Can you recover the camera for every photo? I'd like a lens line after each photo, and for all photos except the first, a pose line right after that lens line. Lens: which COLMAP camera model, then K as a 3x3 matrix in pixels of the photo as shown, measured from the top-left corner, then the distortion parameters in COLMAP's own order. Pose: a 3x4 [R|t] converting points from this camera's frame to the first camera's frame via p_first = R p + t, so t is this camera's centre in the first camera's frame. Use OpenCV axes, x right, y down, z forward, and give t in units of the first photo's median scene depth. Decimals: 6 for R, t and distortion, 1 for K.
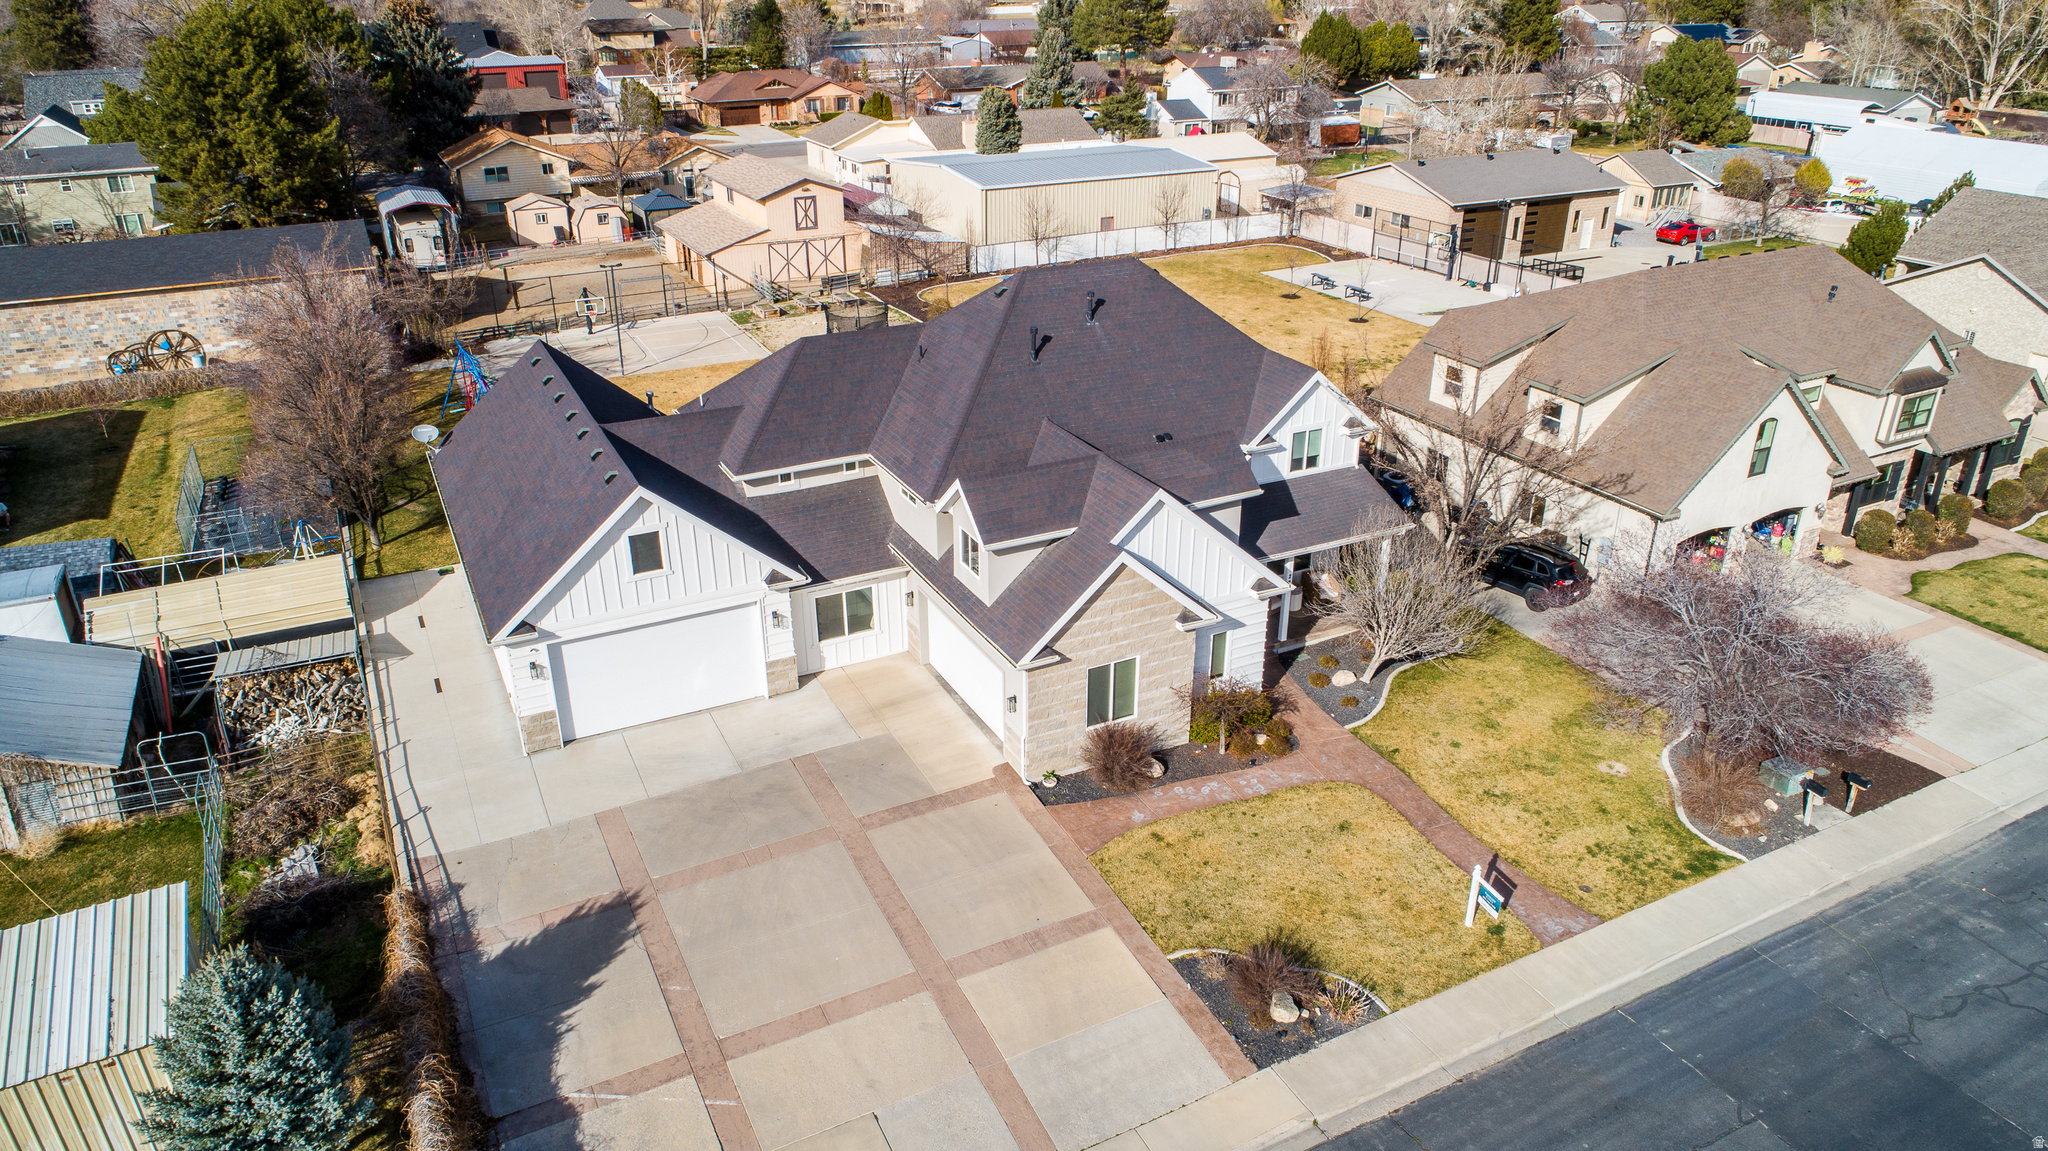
lens RADIAL K [[1362.4, 0, 1024.0], [0, 1362.4, 575.5], [0, 0, 1]] dist [-0.018340, 0.007036]
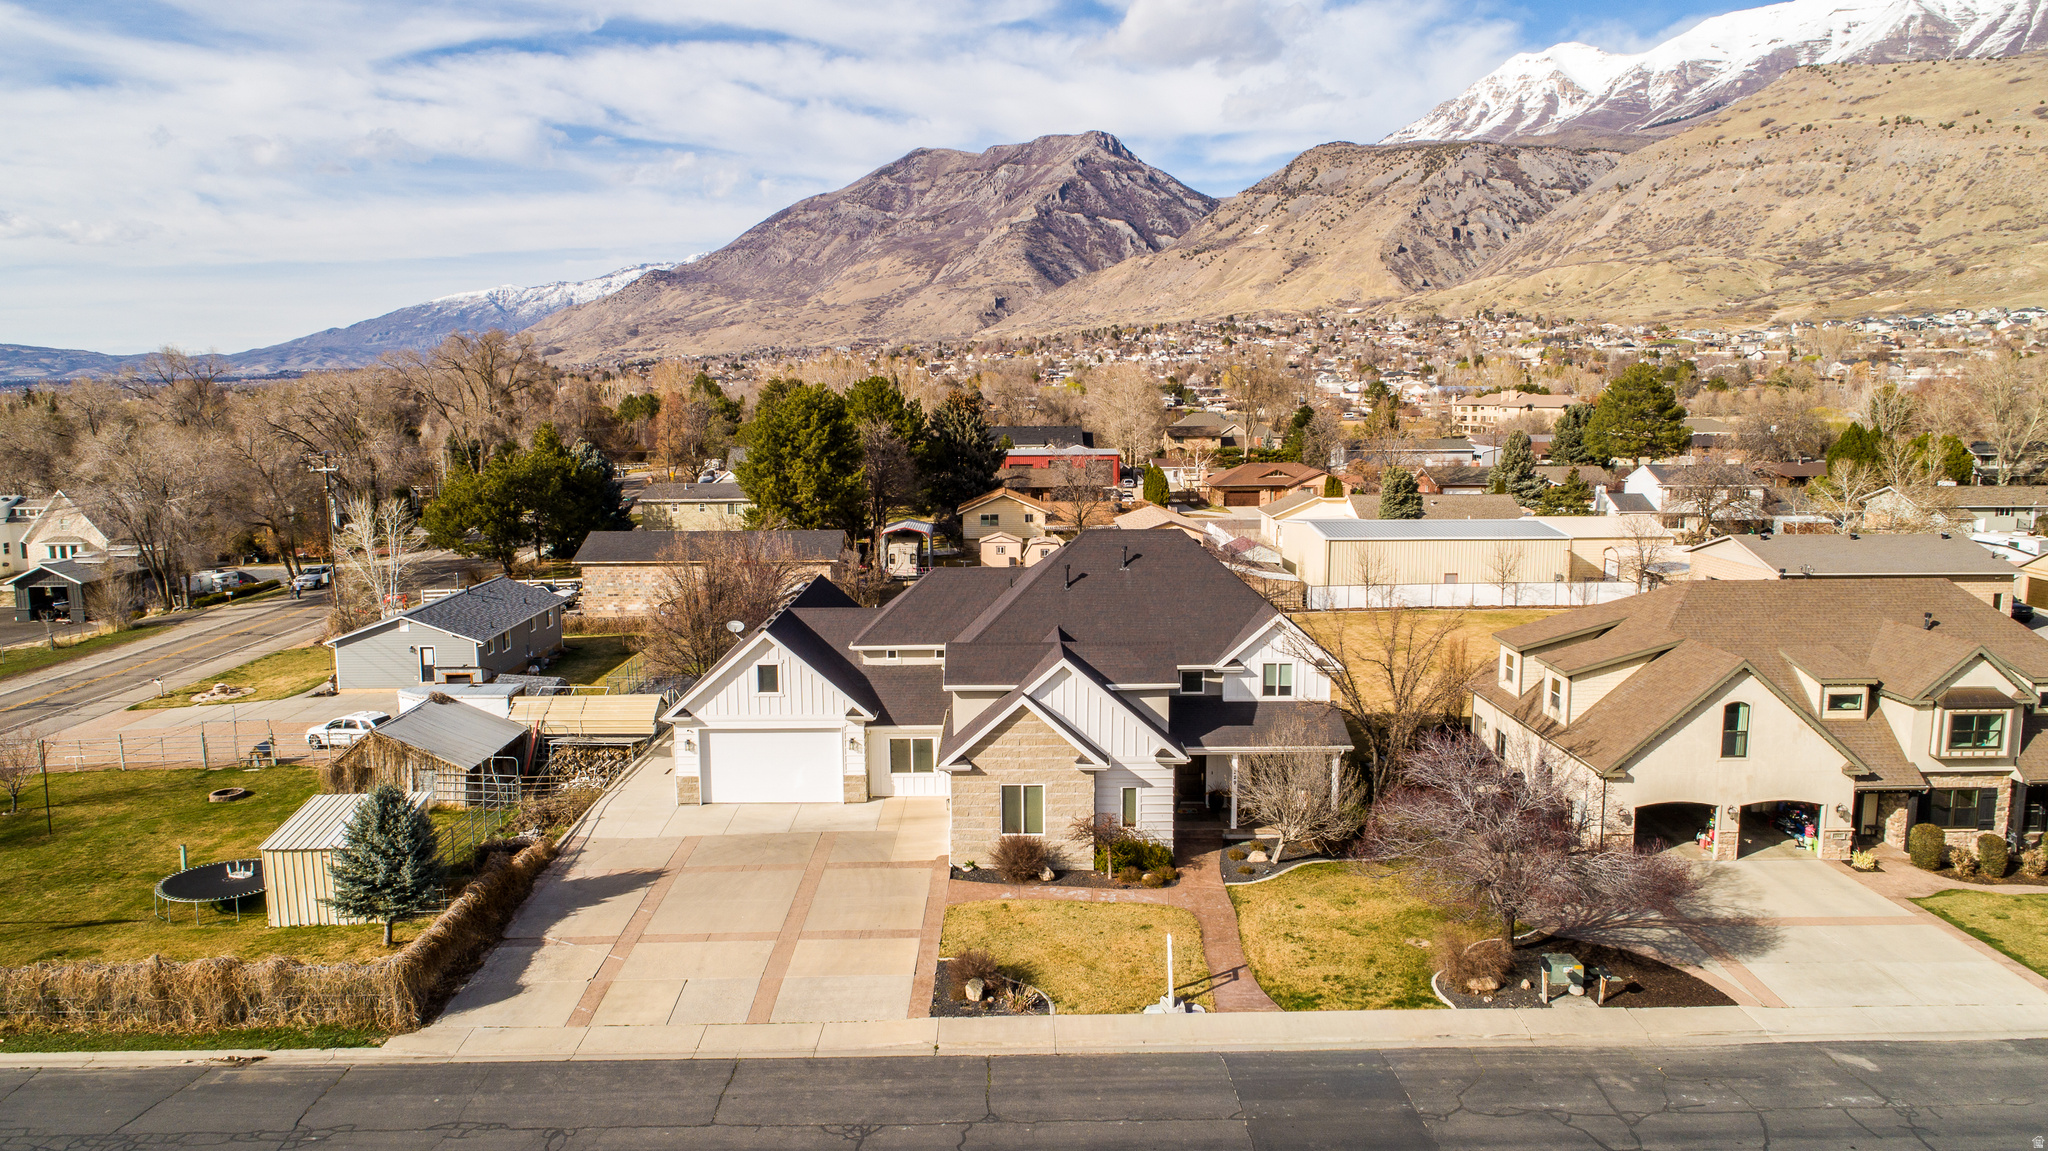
lens RADIAL K [[1365.3, 0, 1021.8], [0, 1365.3, 581.1], [0, 0, 1]] dist [-0.017509, 0.006763]
pose [[0.895882, 0.063310, -0.439759, 0.571301], [-0.186564, 0.951909, -0.243029, 0.177212], [0.403224, 0.299768, 0.864609, -0.201838]]
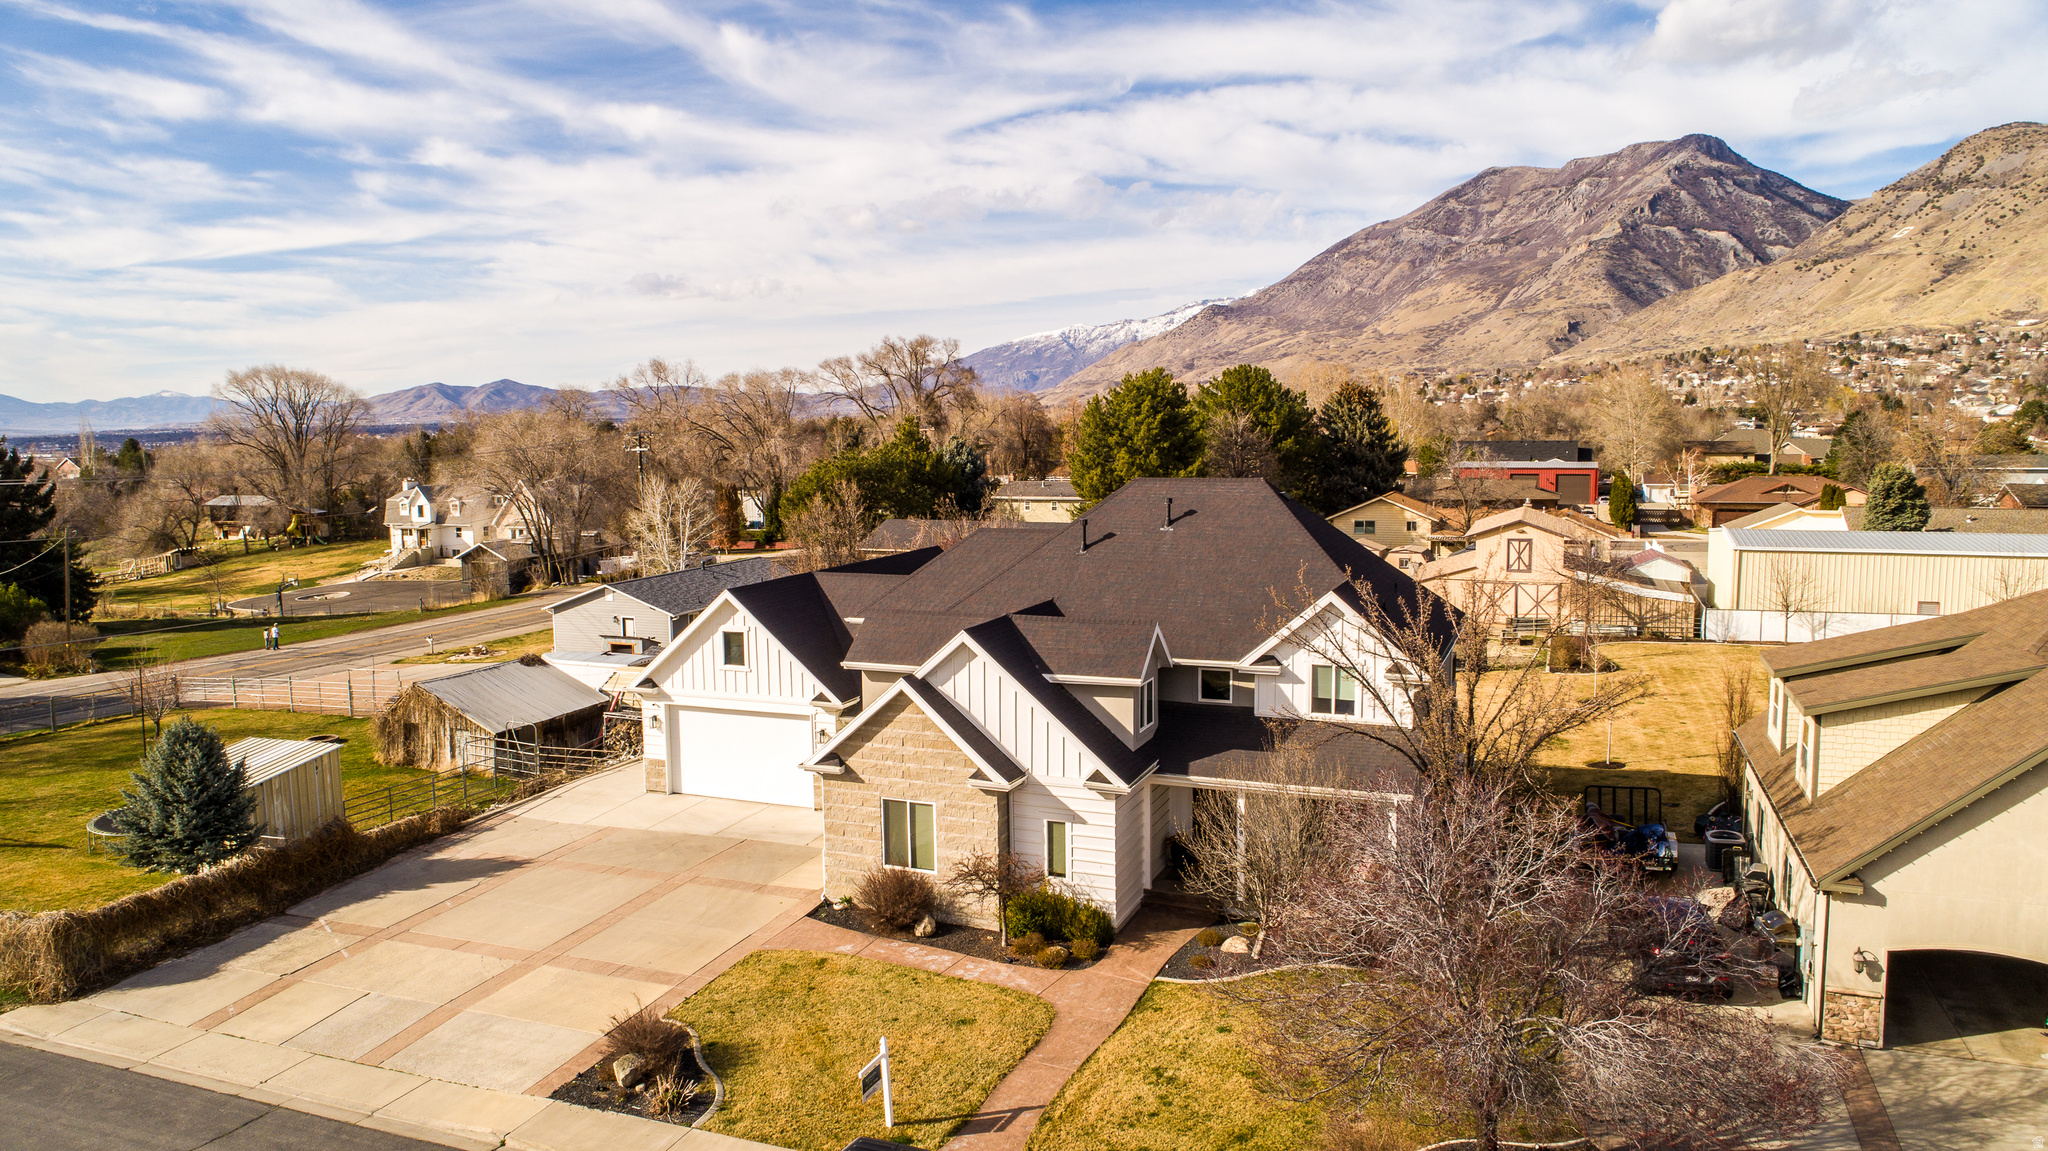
lens RADIAL K [[1383.2, 0, 1017.7], [0, 1383.2, 575.2], [0, 0, 1]] dist [-0.017972, 0.006493]
pose [[0.655265, 0.081565, -0.750983, 0.757005], [-0.312310, 0.934461, -0.171012, 0.051027], [0.687816, 0.346598, 0.637793, 0.318137]]
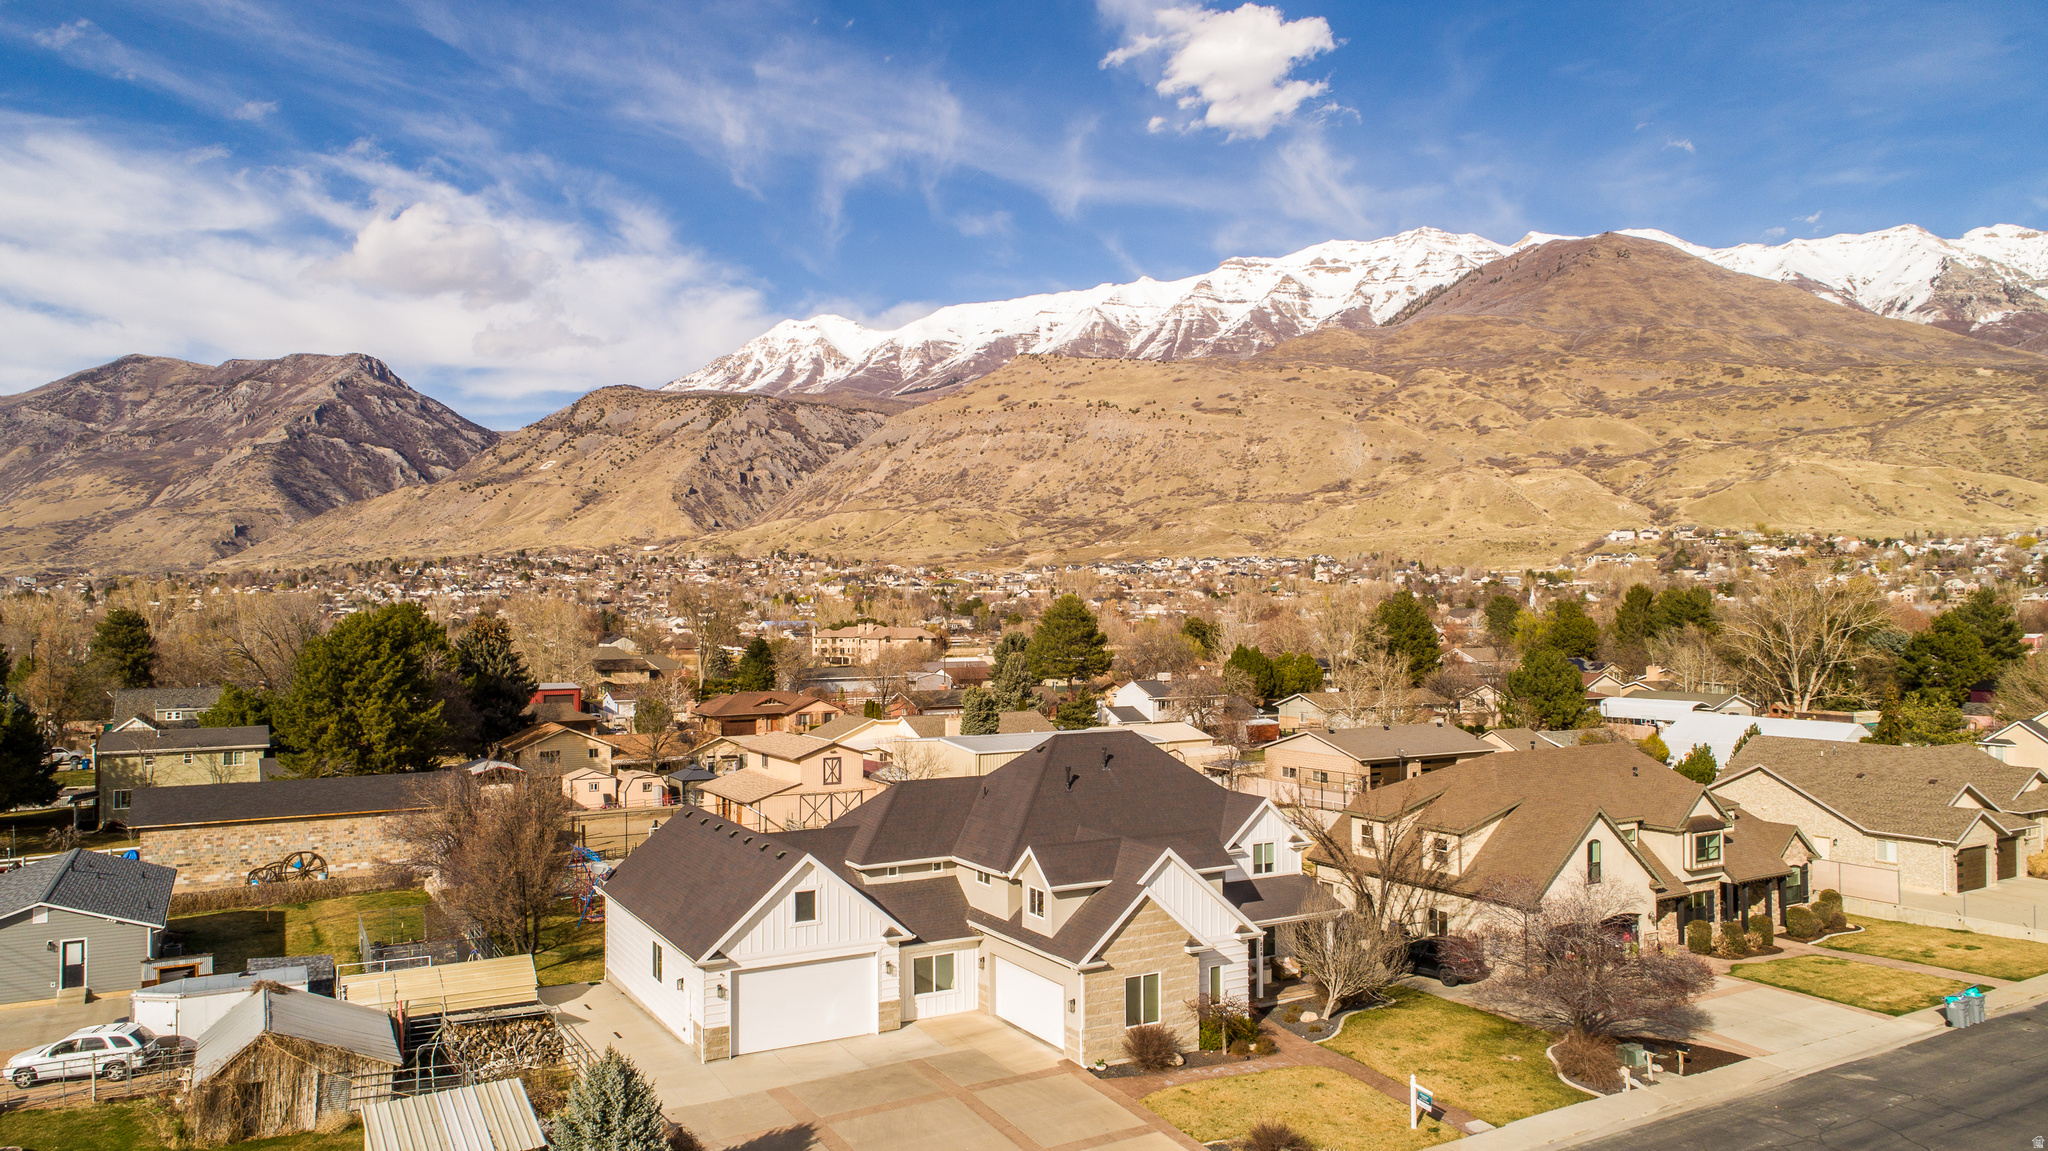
lens RADIAL K [[1373.0, 0, 1018.3], [0, 1373.0, 578.0], [0, 0, 1]] dist [-0.020835, 0.010279]
pose [[0.999006, -0.000854, 0.044563, -0.110100], [0.020734, 0.893958, -0.447672, 0.289258], [-0.039456, 0.448151, 0.893087, -0.383970]]
